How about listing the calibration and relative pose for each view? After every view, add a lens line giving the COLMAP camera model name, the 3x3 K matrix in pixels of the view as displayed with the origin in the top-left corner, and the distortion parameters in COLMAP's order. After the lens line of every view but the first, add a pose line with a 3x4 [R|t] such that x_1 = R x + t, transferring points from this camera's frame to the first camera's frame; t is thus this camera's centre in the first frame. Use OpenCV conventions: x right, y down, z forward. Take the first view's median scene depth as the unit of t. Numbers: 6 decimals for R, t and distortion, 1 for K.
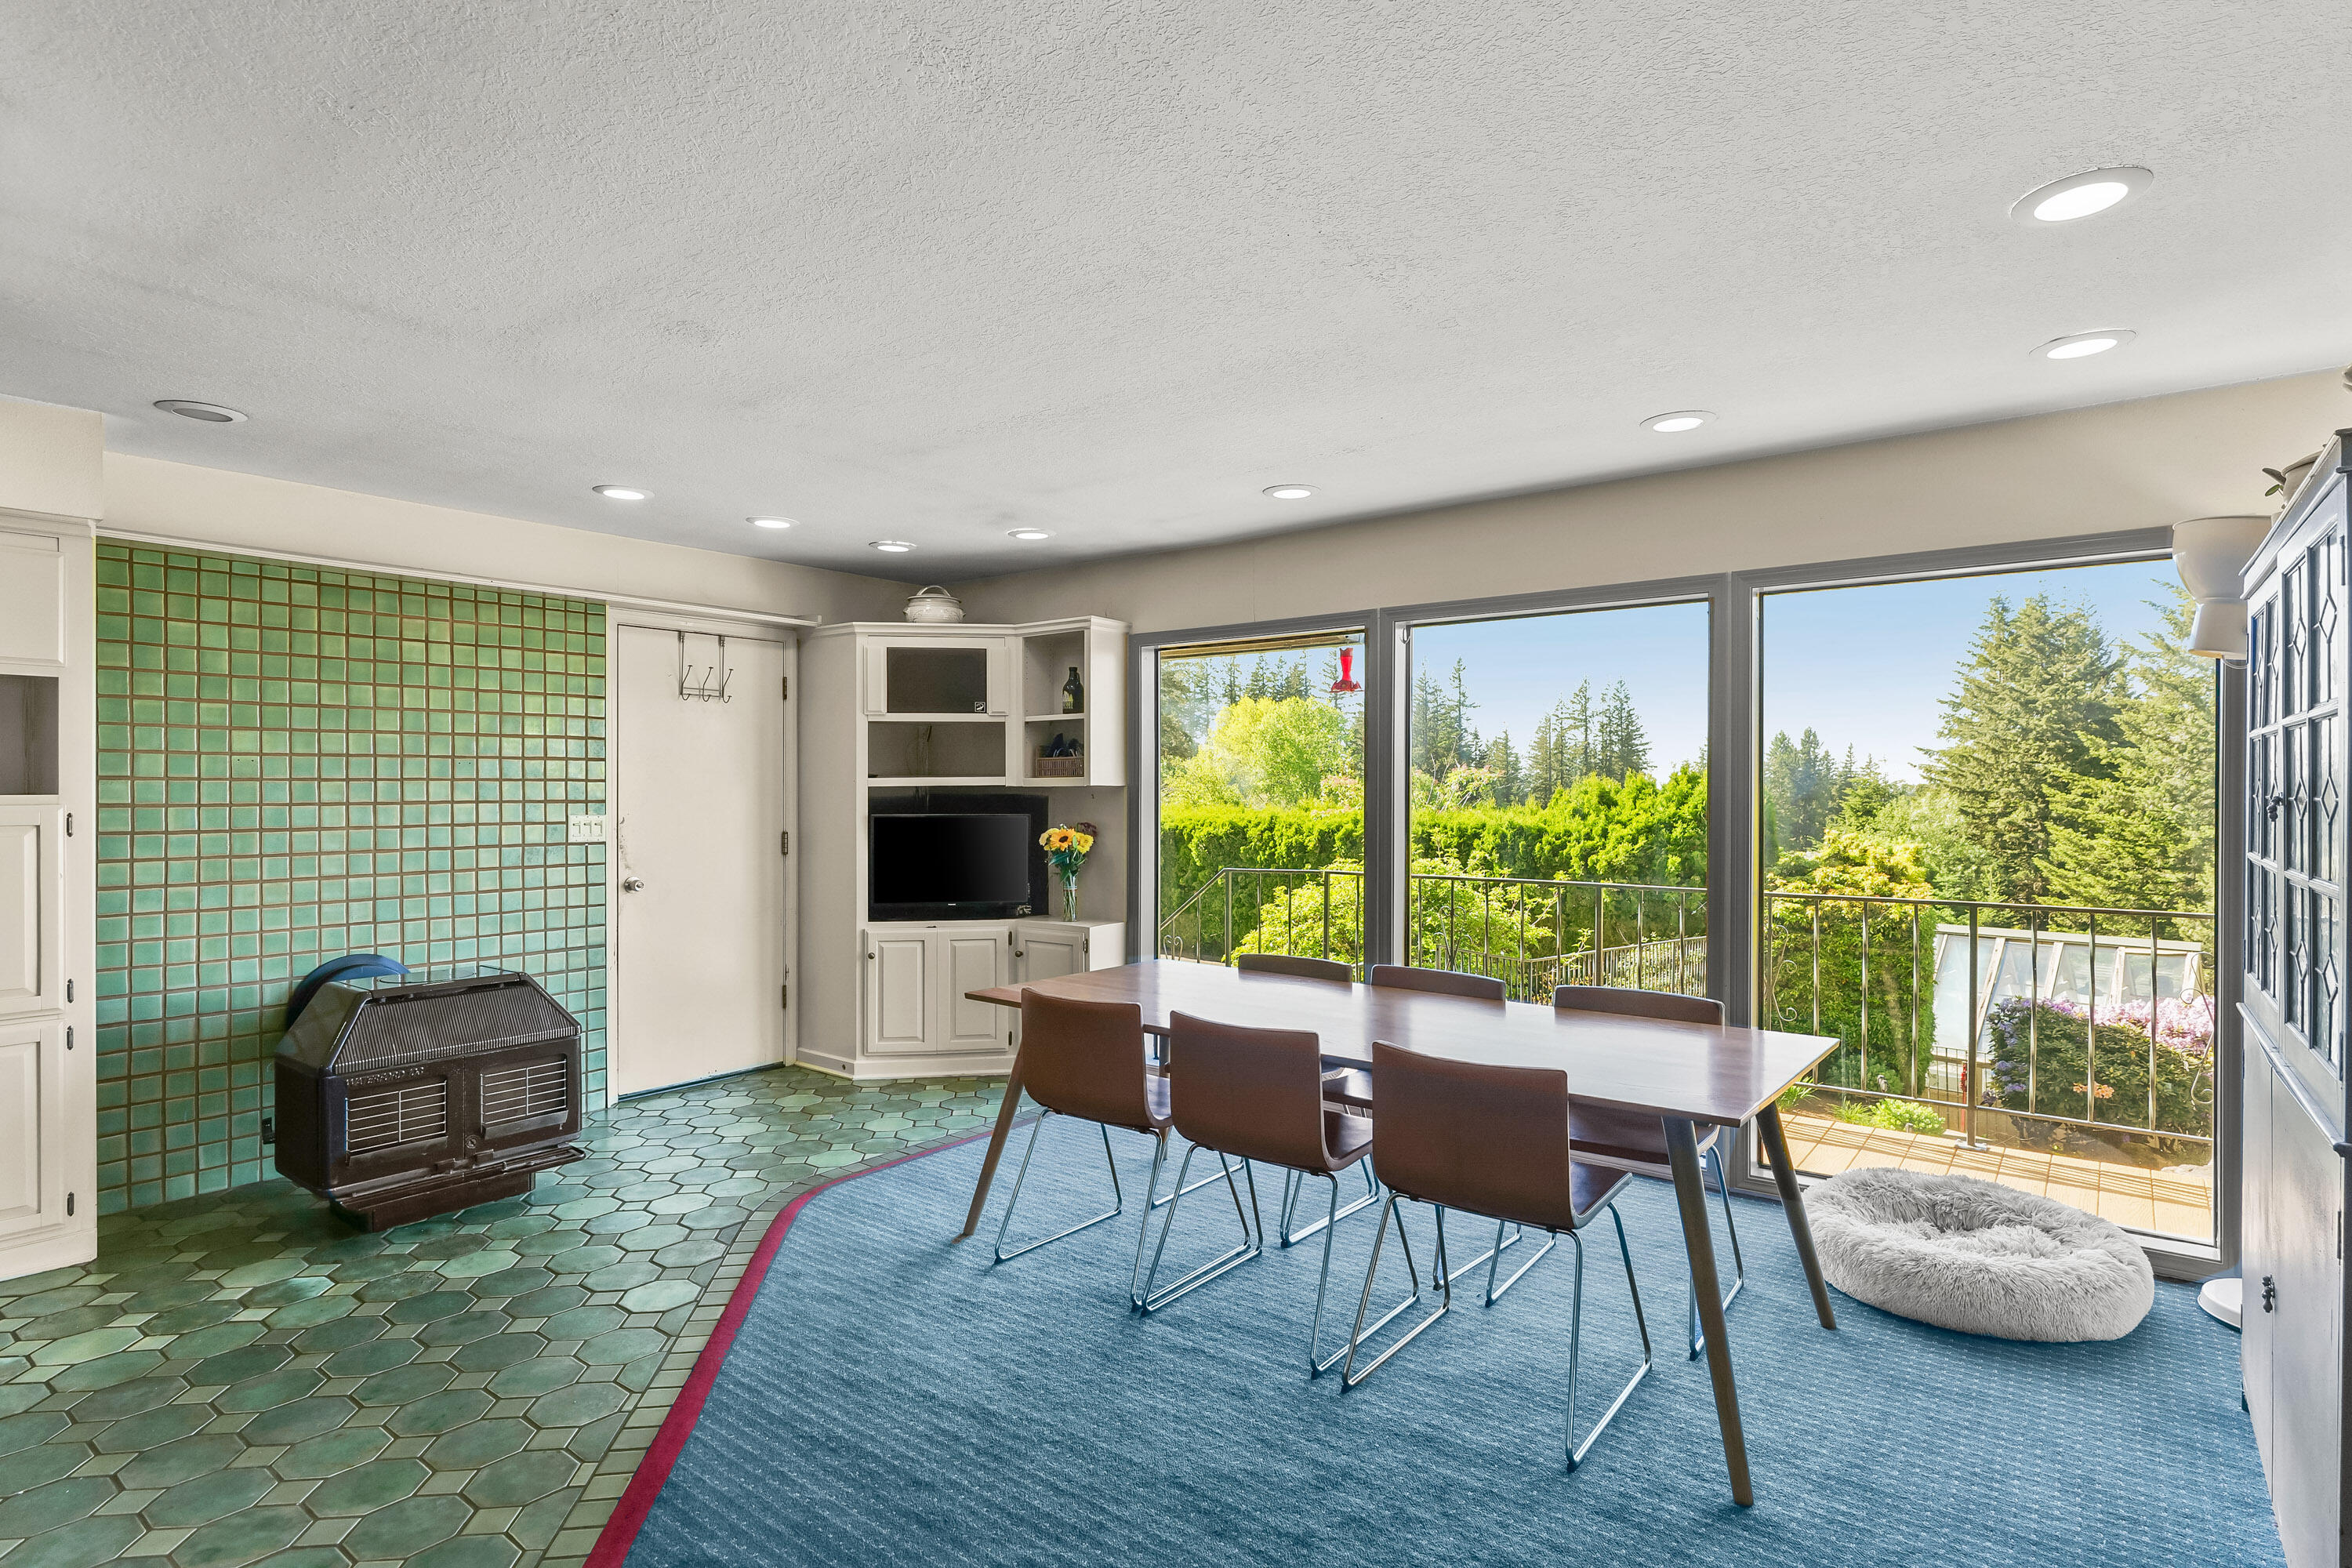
lens RADIAL K [[1155.3, 0, 1185.7], [0, 1155.3, 791.0], [0, 0, 1]] dist [-0.006935, -0.000752]
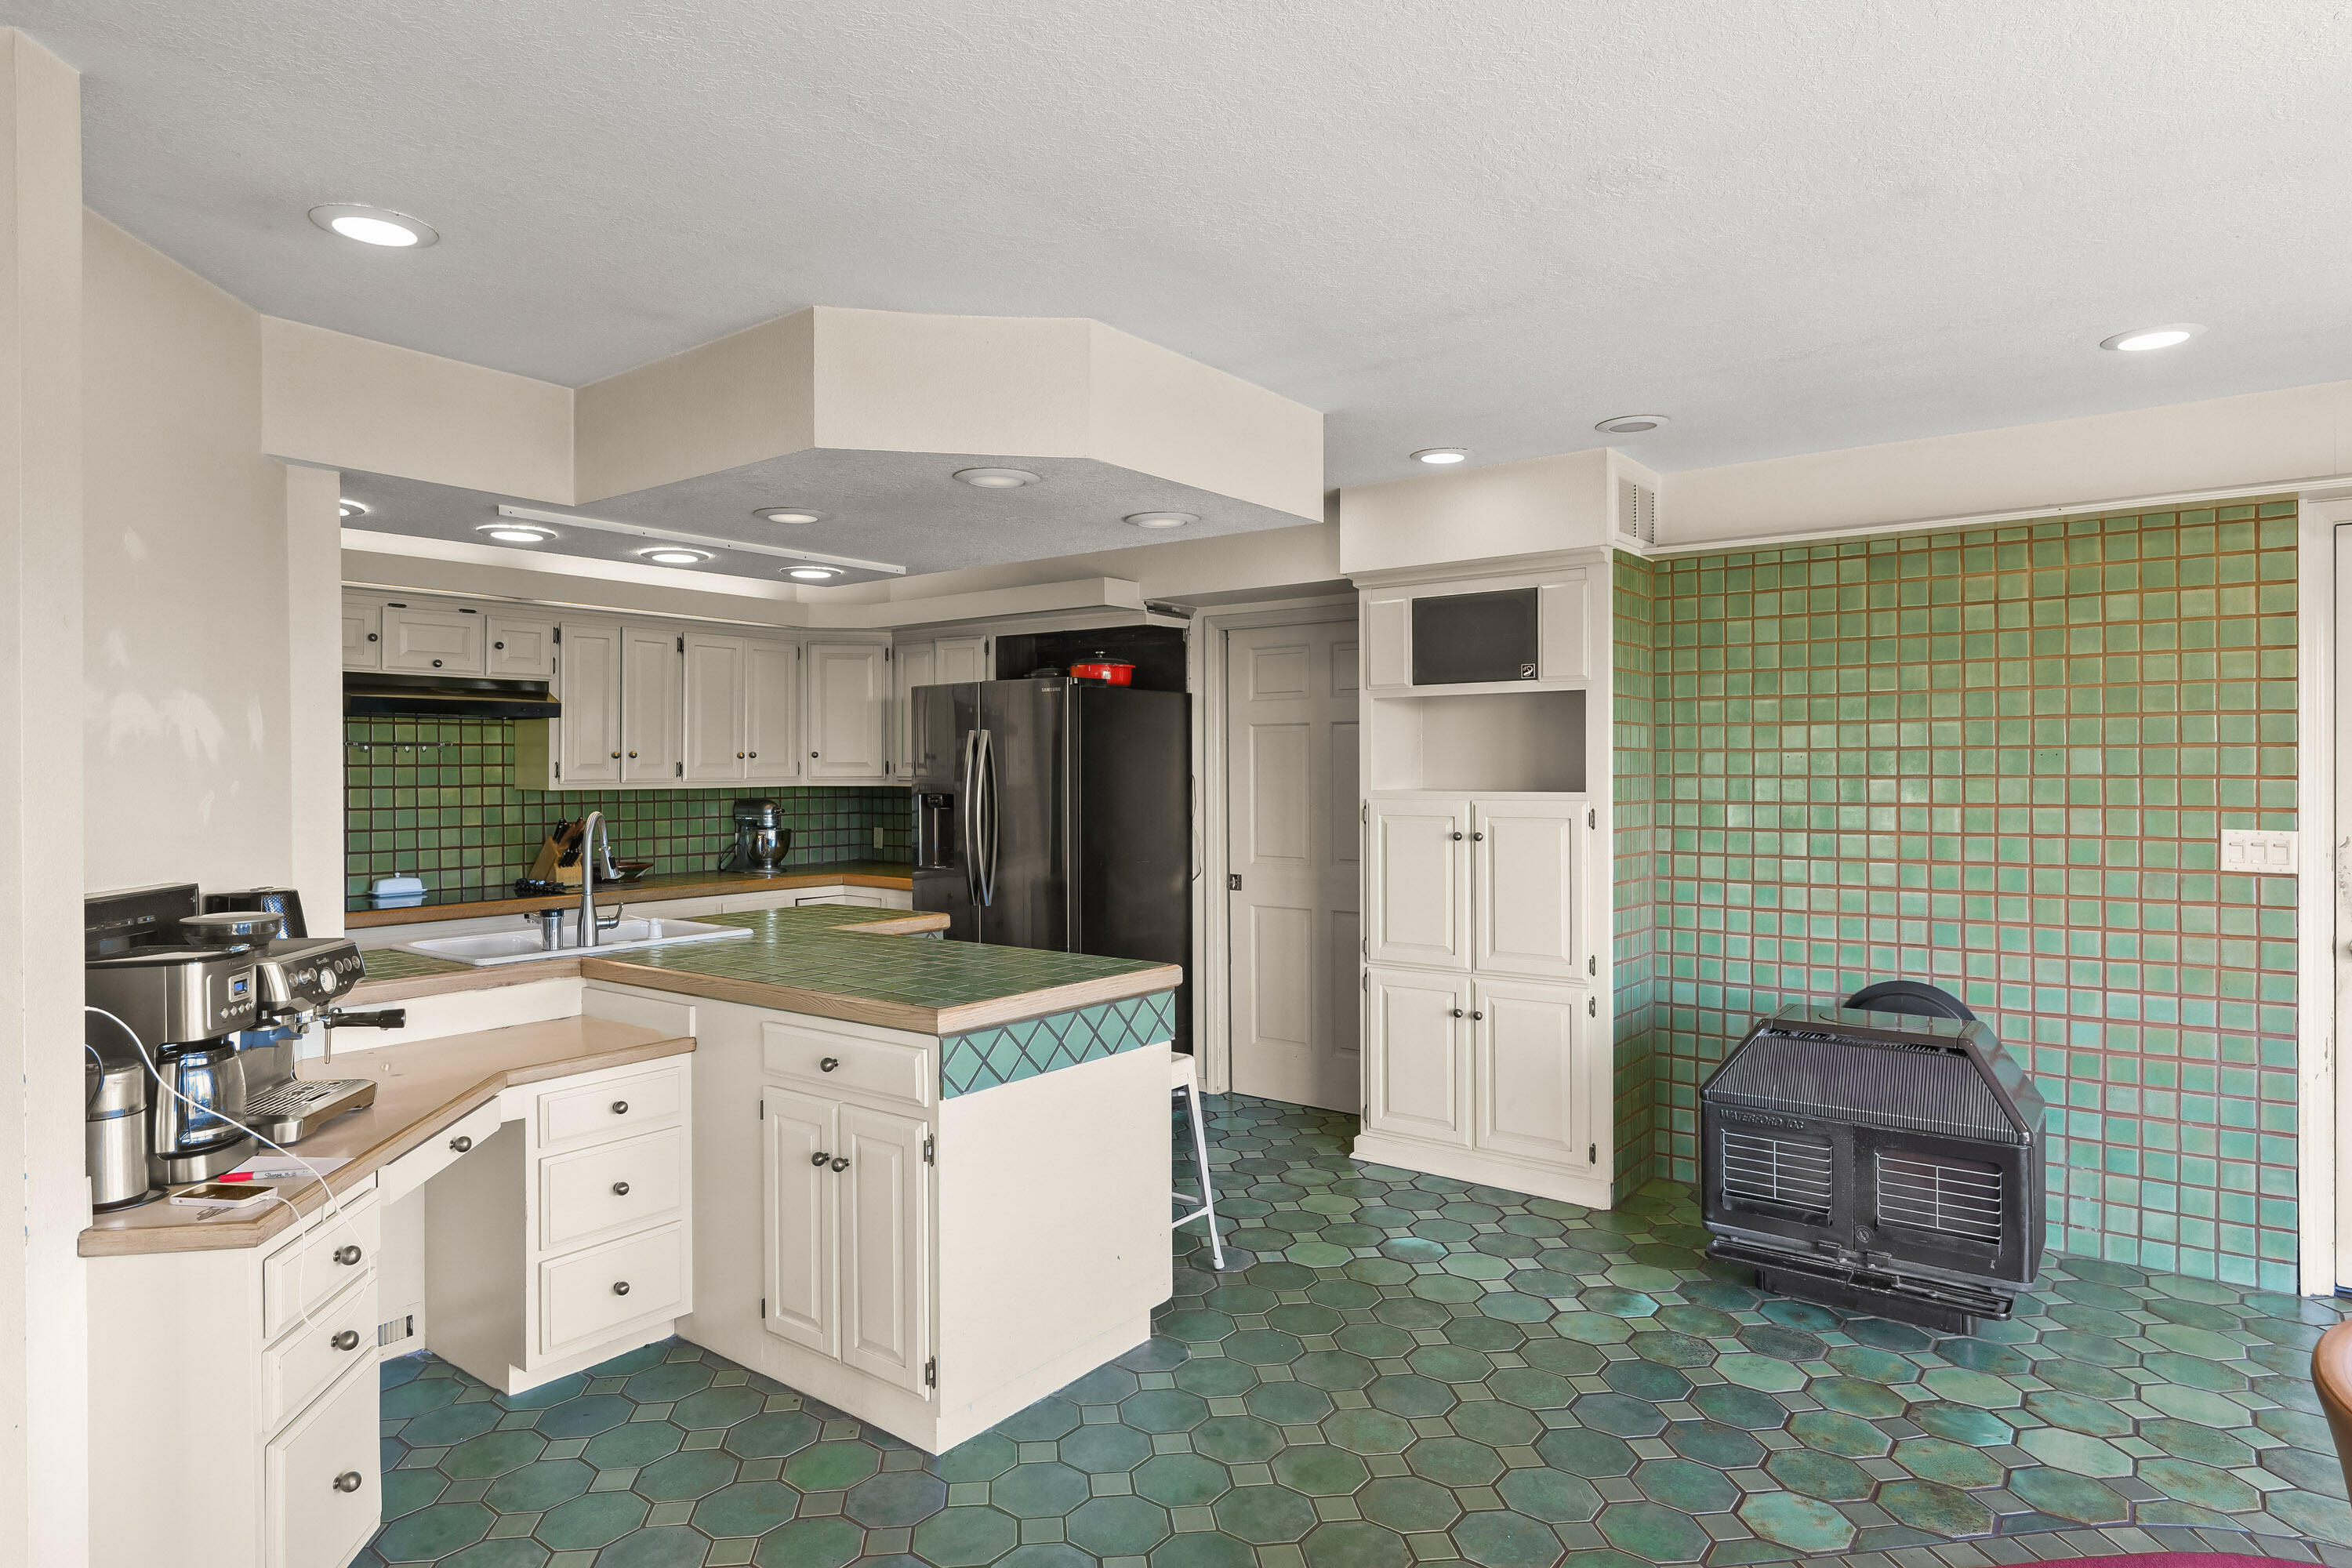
lens RADIAL K [[1322.6, 0, 1195.7], [0, 1322.6, 769.4], [0, 0, 1]] dist [-0.002195, 0.001753]
pose [[0.009431, 0.000936, -0.999955, 0.273049], [-0.001540, 0.999998, 0.000921, -0.016461], [0.999954, 0.001531, 0.009432, 0.491720]]
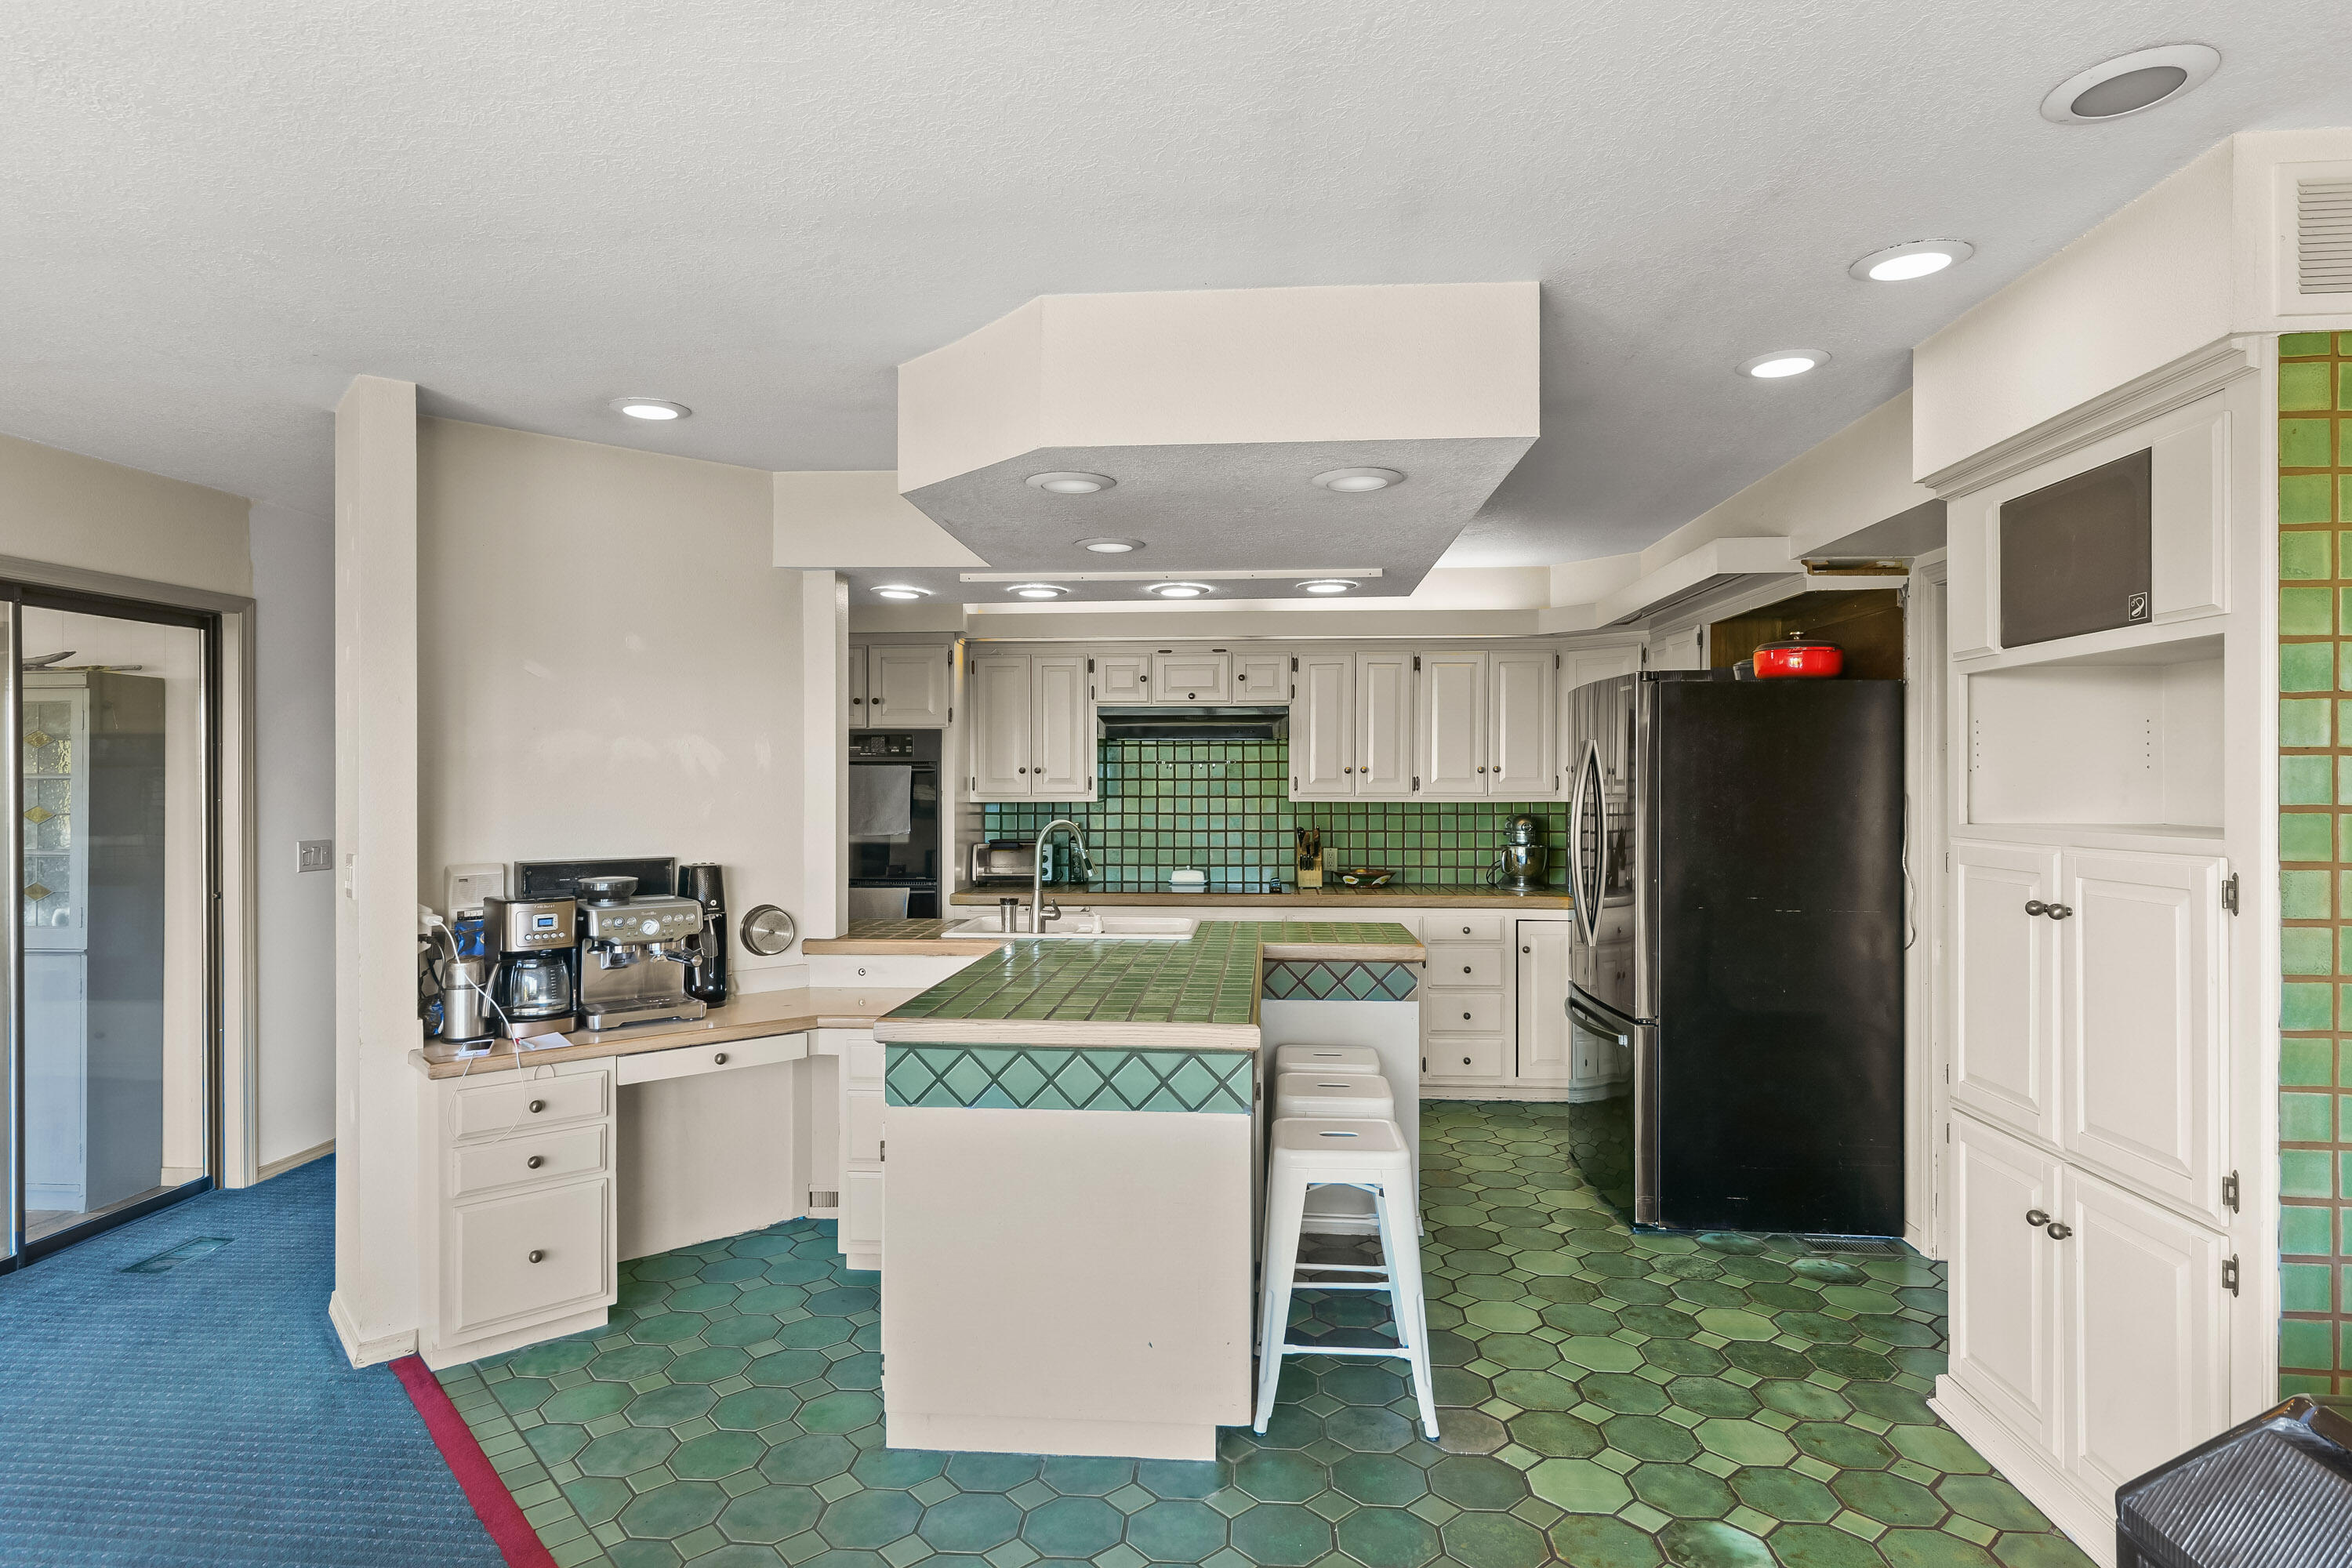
lens RADIAL K [[1282.8, 0, 1177.8], [0, 1282.8, 781.8], [0, 0, 1]] dist [-0.001203, -0.002707]
pose [[-0.837071, -0.001166, -0.547093, -0.165829], [-0.003881, 0.999985, 0.003807, -0.021029], [0.547081, 0.005310, -0.837063, 1.025048]]
